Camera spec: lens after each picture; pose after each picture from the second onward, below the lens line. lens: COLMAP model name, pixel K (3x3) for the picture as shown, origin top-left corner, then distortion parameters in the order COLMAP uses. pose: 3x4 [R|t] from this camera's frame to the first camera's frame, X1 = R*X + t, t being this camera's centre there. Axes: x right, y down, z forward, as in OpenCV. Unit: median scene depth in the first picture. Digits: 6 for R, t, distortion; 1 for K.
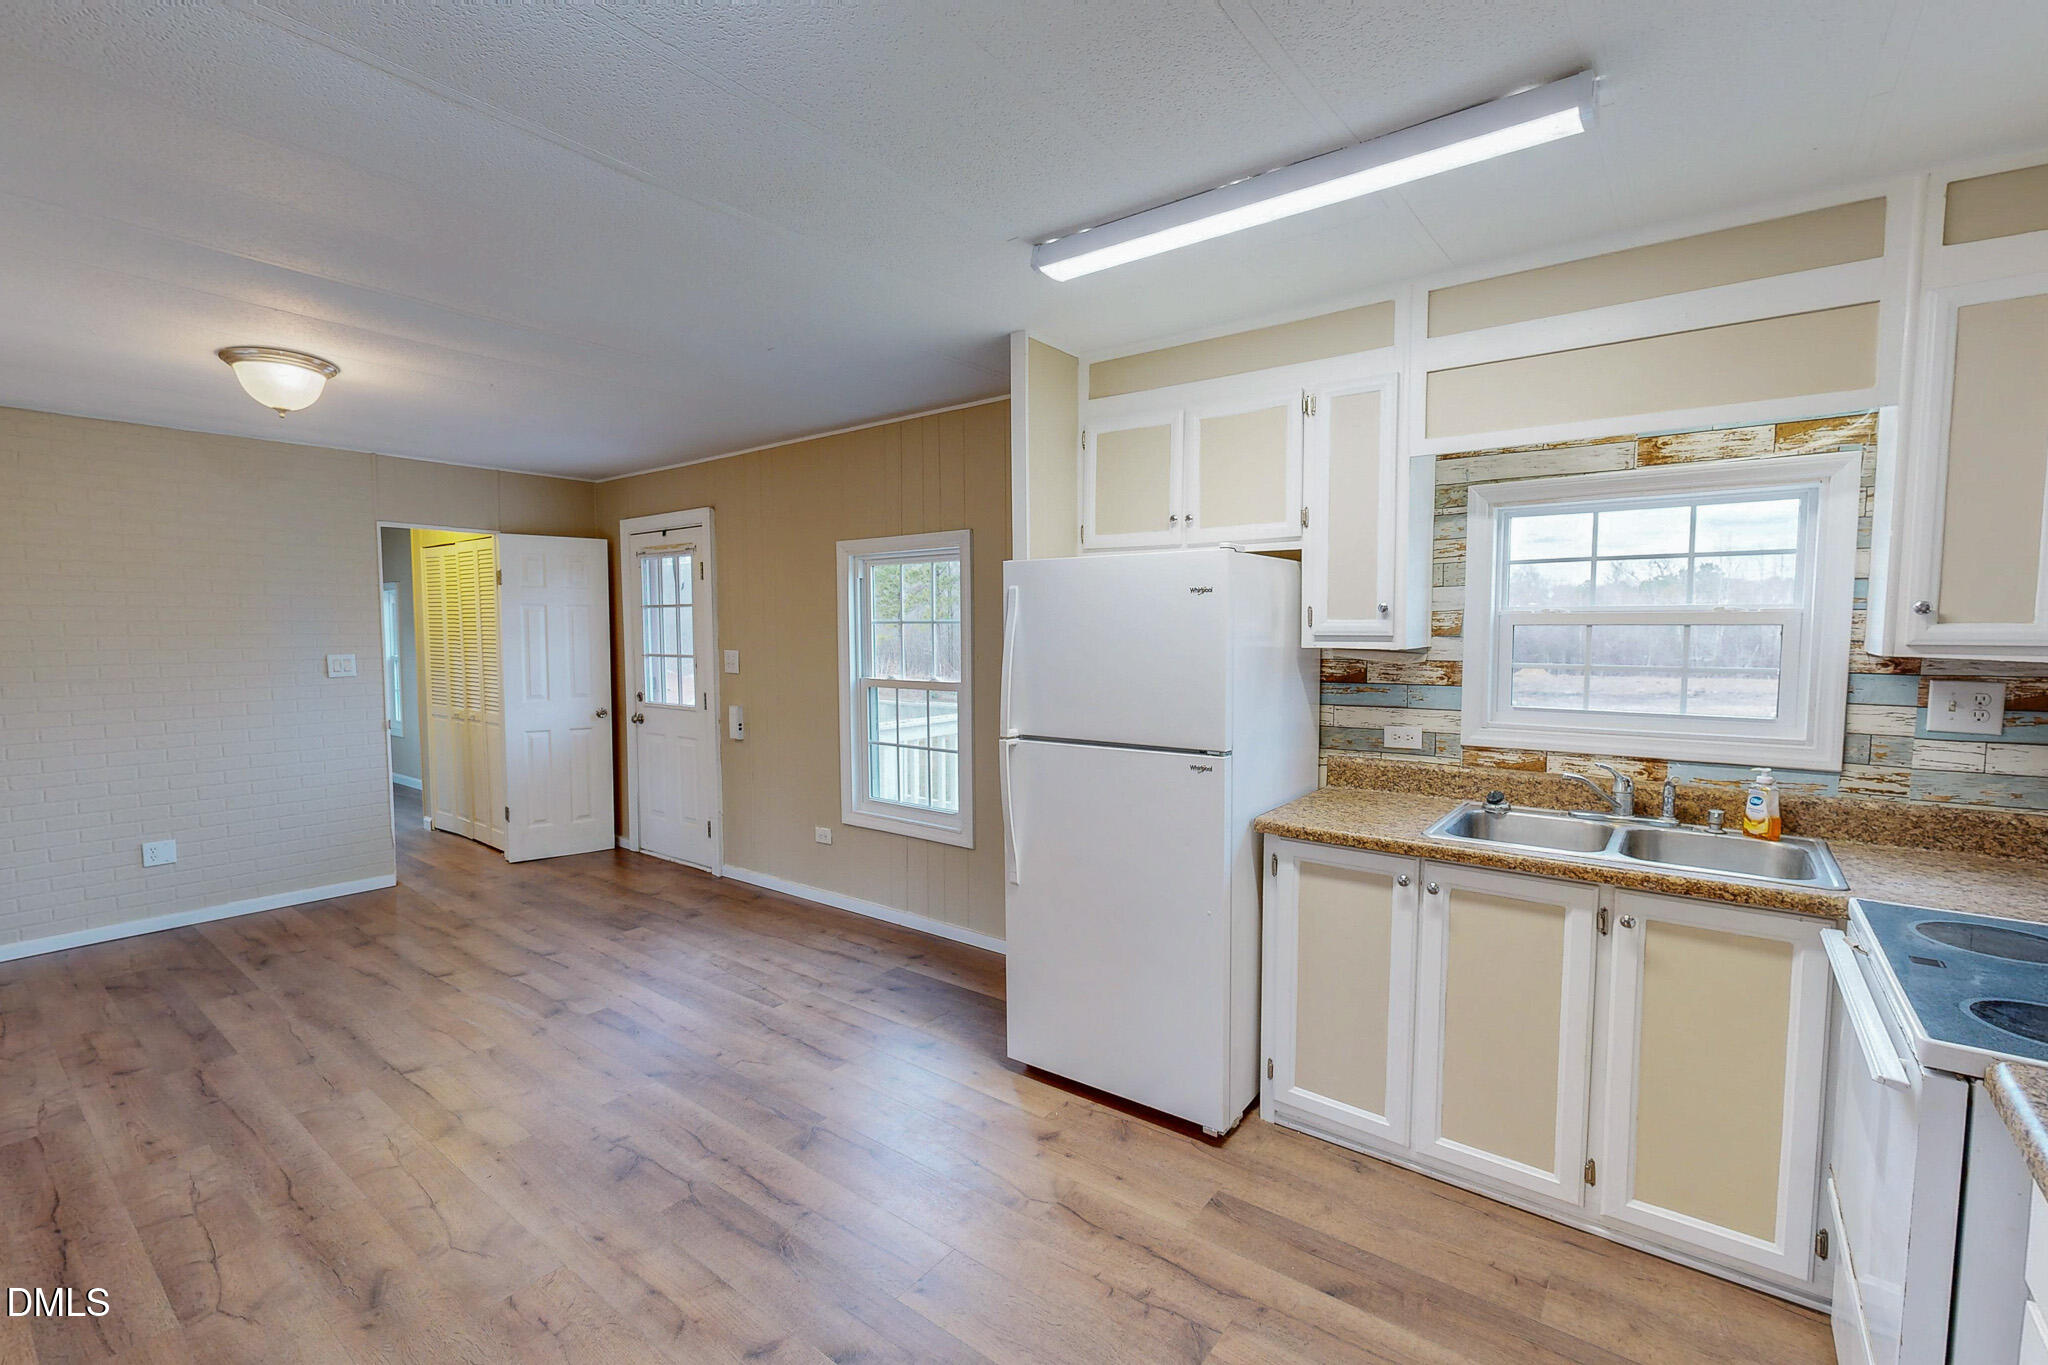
lens RADIAL K [[890.4, 0, 1025.7], [0, 890.4, 685.1], [0, 0, 1]] dist [-0.000953, 0.000330]
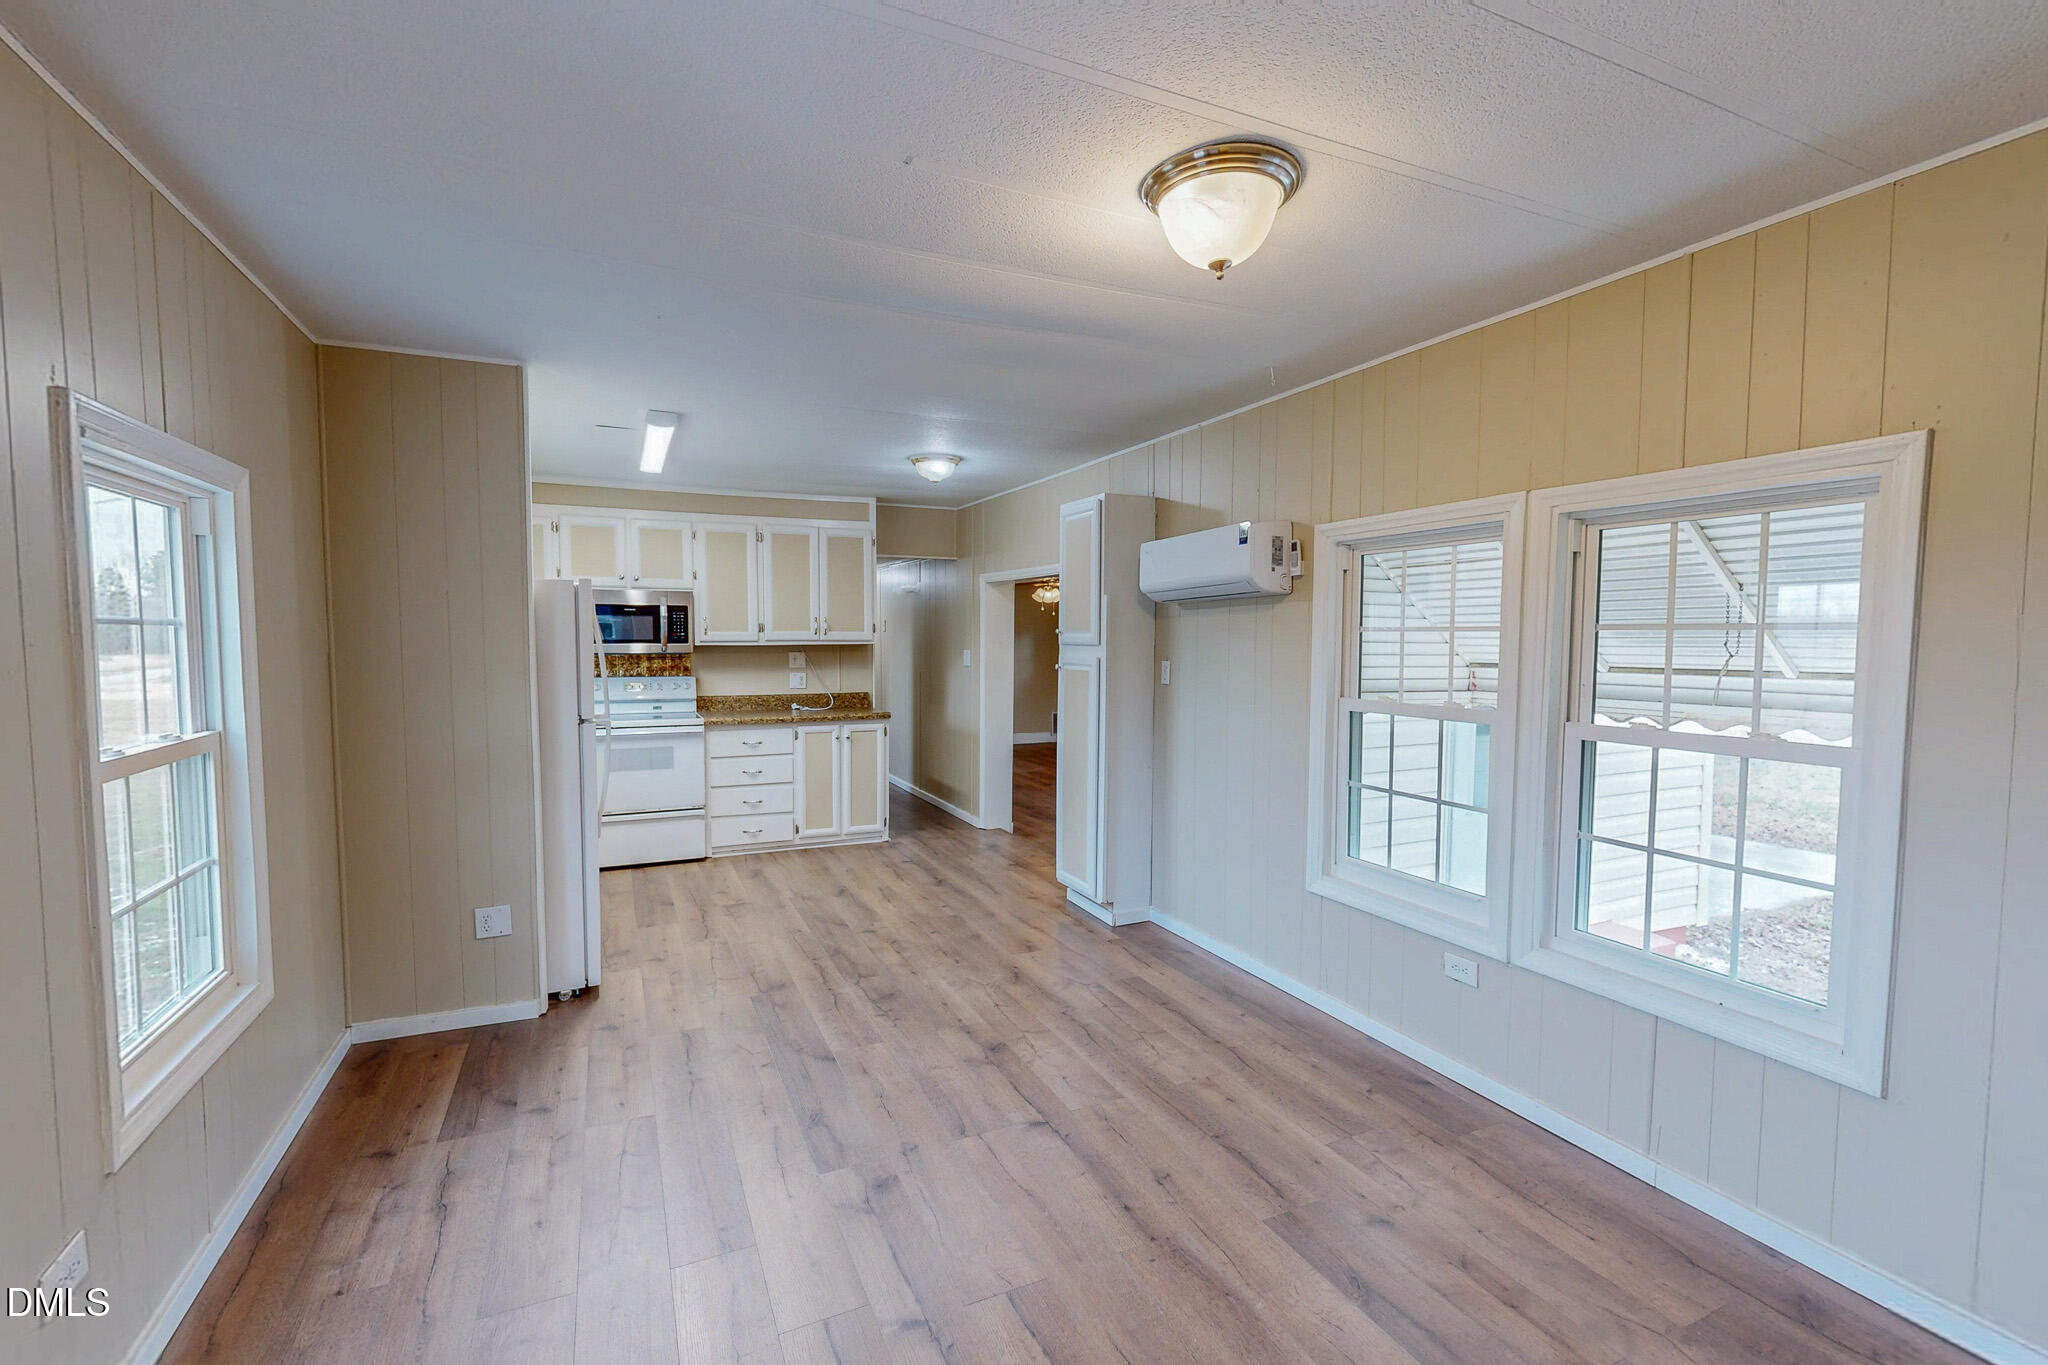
lens RADIAL K [[890.4, 0, 1025.7], [0, 890.4, 685.1], [0, 0, 1]] dist [-0.000953, 0.000330]
pose [[-0.887566, -0.025388, 0.459981, -1.249353], [0.032598, 0.992516, 0.117681, -0.130982], [-0.459526, 0.119444, -0.880096, 2.016670]]
